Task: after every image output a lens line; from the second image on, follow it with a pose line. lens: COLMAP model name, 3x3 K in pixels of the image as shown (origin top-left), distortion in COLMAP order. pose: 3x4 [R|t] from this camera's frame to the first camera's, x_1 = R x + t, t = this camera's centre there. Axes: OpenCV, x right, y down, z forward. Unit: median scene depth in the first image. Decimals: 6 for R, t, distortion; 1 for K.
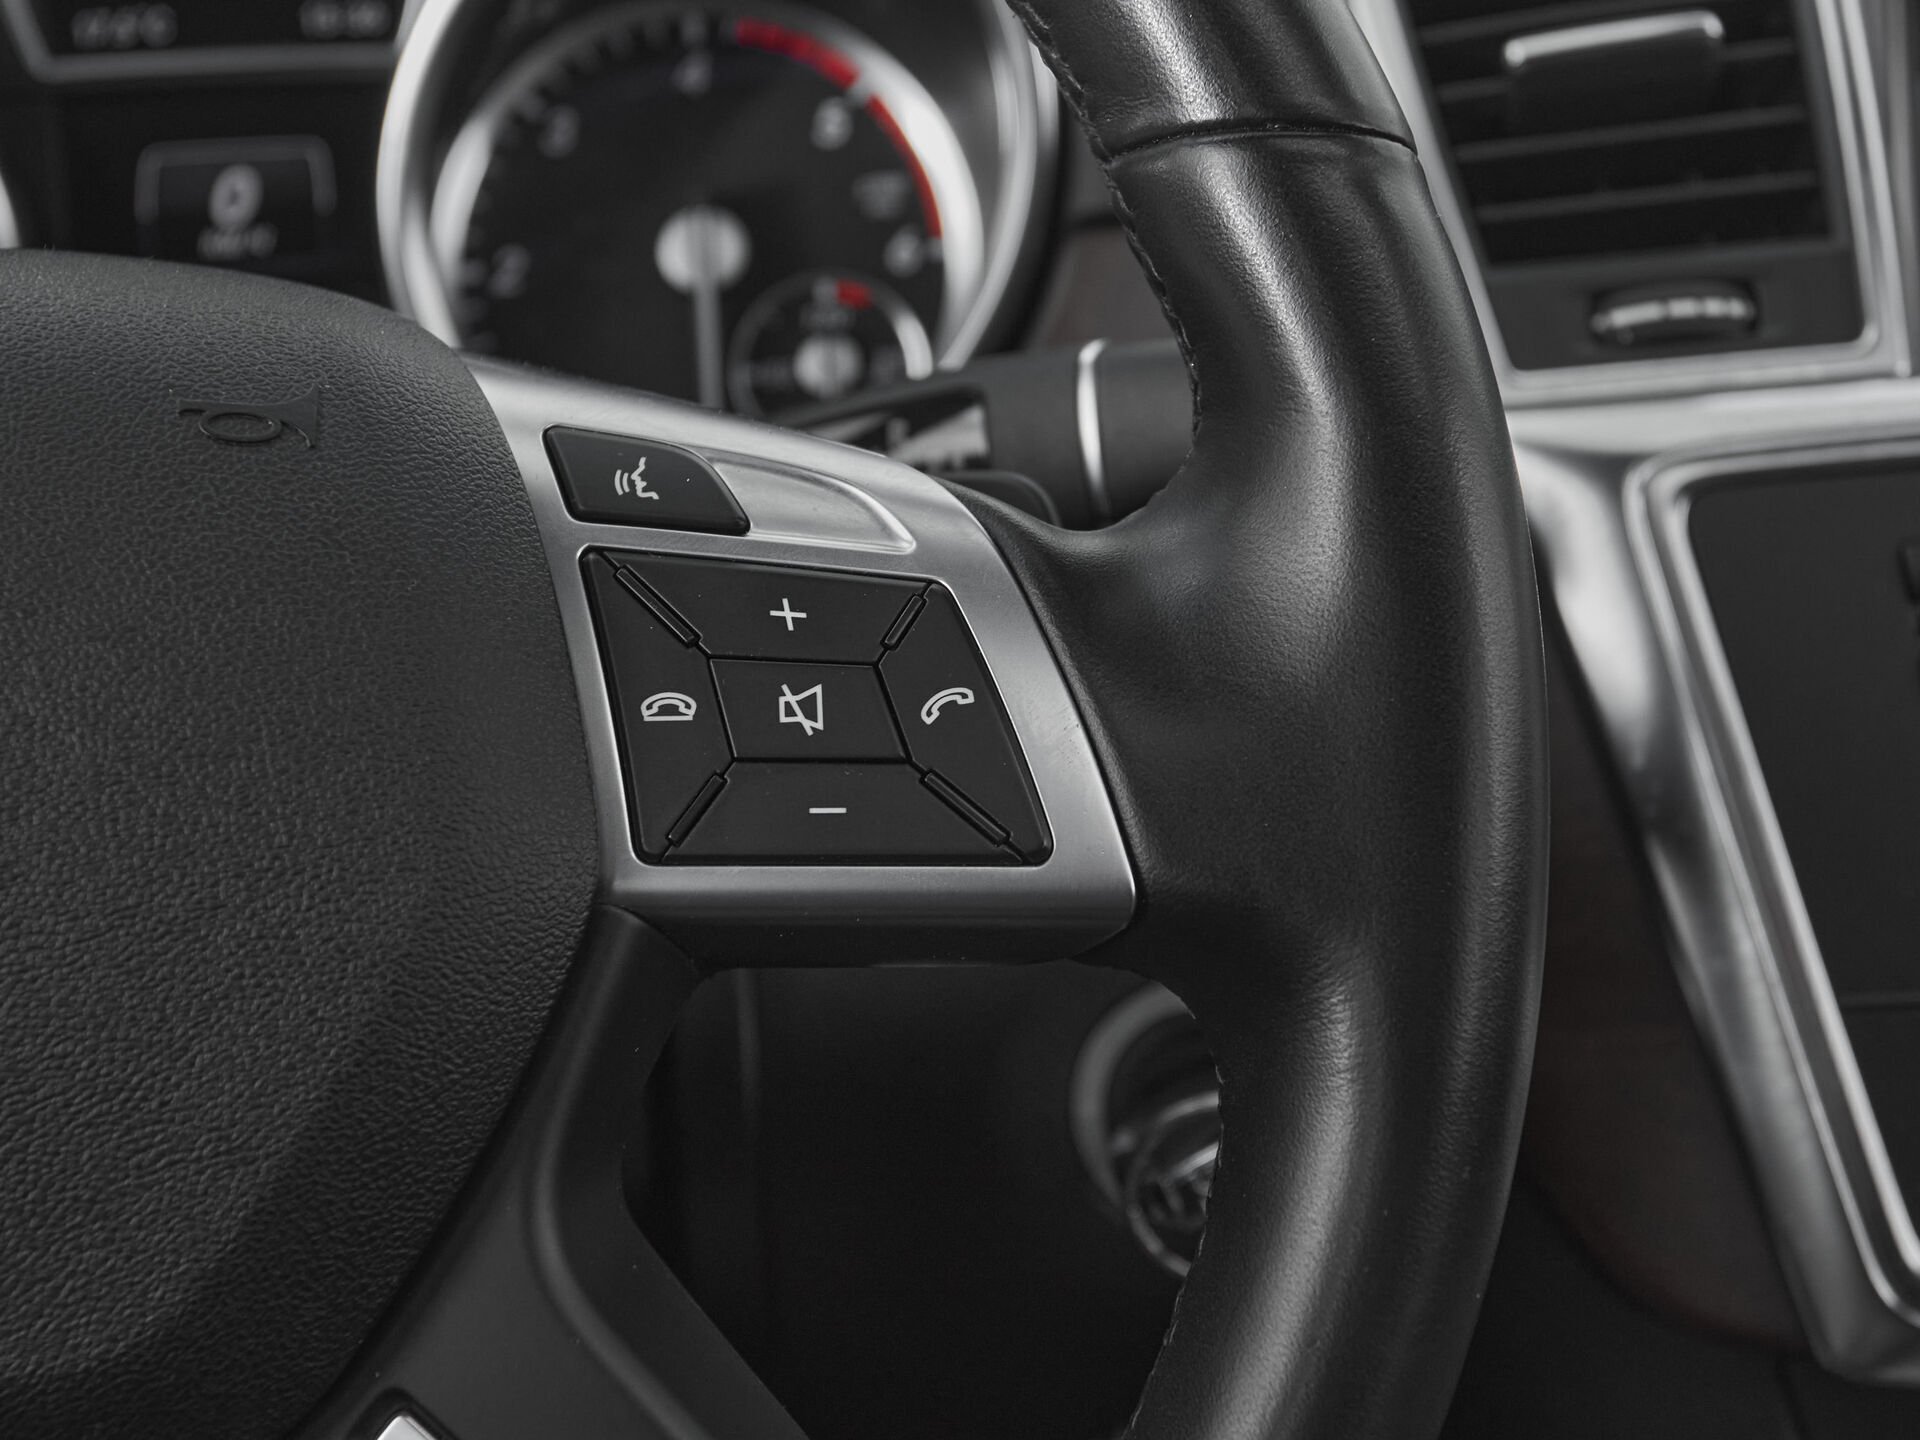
lens RADIAL K [[2716.5, 0, 903.1], [0, 2716.5, 721.4], [0, 0, 1]] dist [-0.002738, -0.009516]
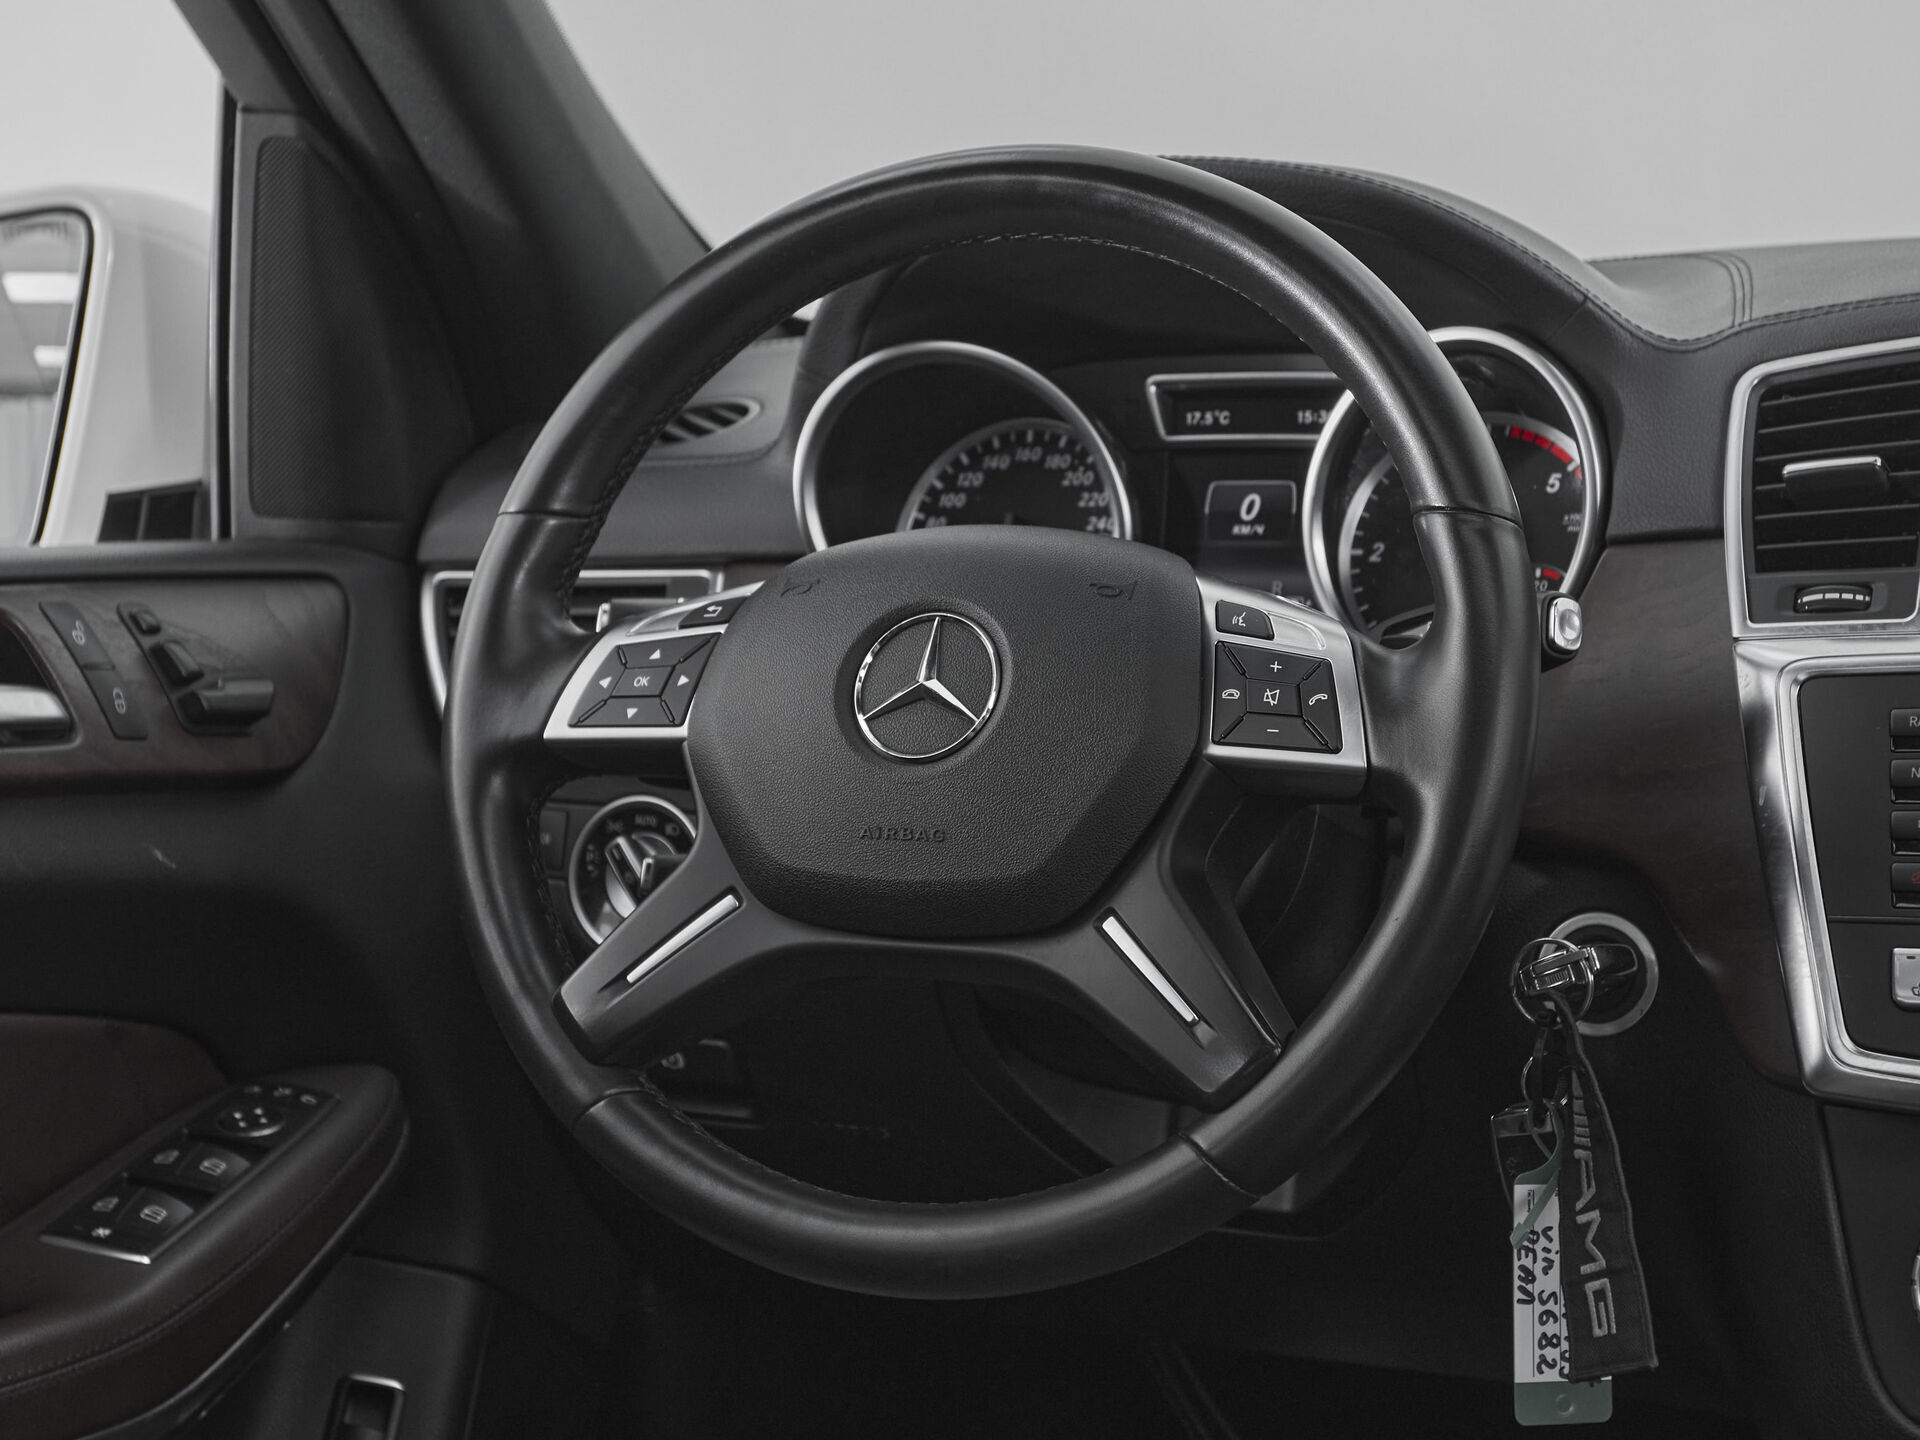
lens RADIAL K [[3575.2, 0, 902.2], [0, 3575.2, 665.0], [0, 0, 1]] dist [0.026840, -0.060682]
pose [[0.883599, 0.067720, -0.463321, 1.328493], [-0.129811, 0.986130, -0.103426, 0.392114], [0.449891, 0.151531, 0.880134, -2.453481]]
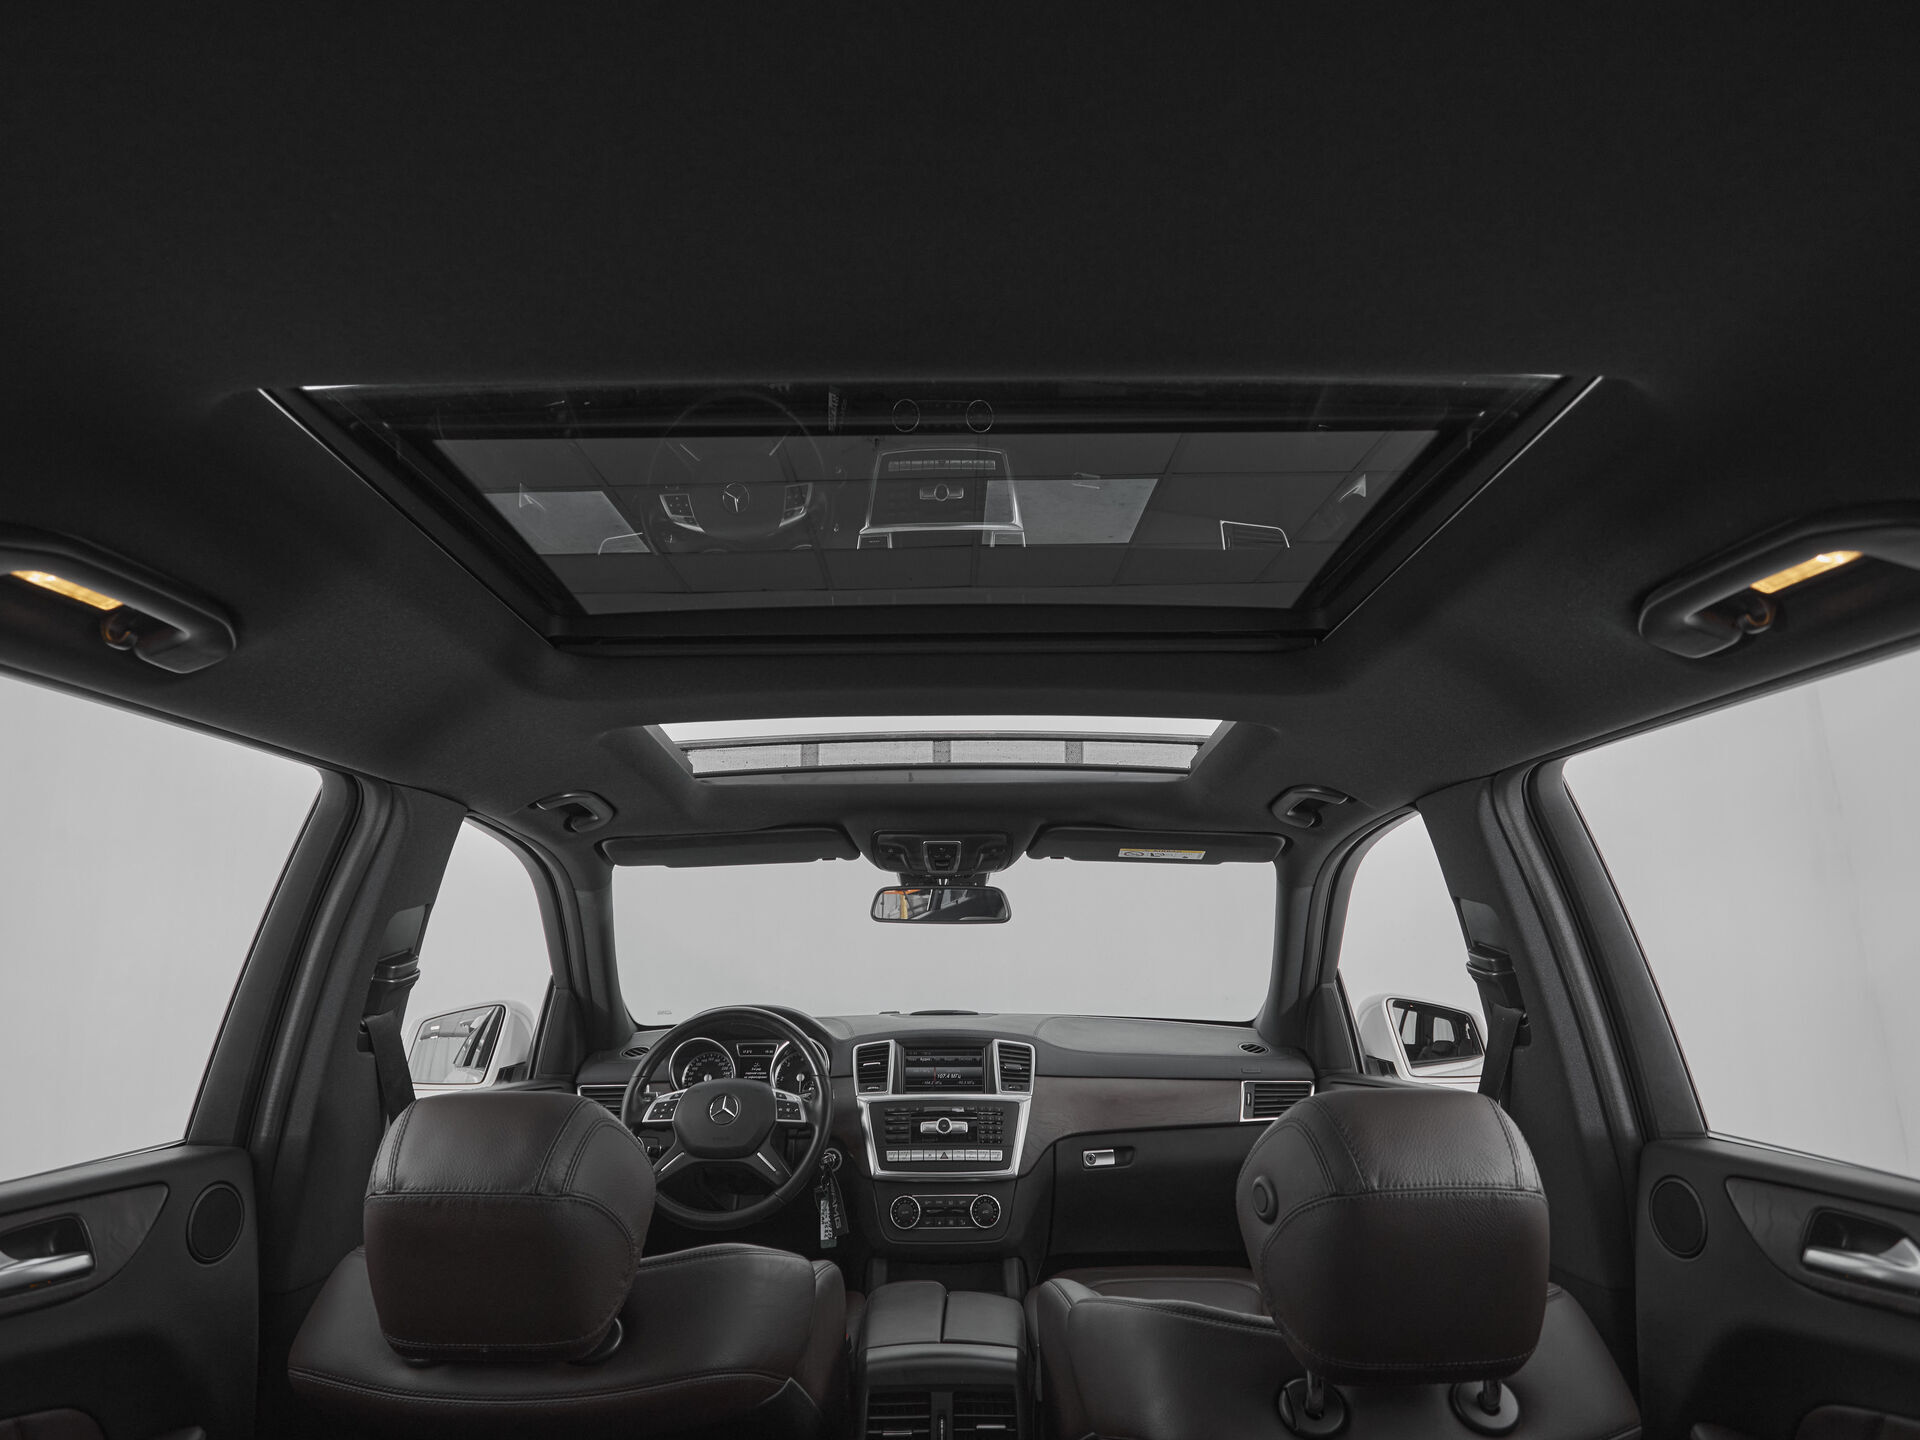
lens RADIAL K [[1023.7, 0, 940.0], [0, 1023.7, 720.4], [0, 0, 1]] dist [0.000474, -0.000222]
pose [[0.997868, 0.026932, -0.059451, 1.168130], [-0.051523, 0.884219, -0.464222, 0.728933], [0.040066, 0.466295, 0.883721, -5.481538]]
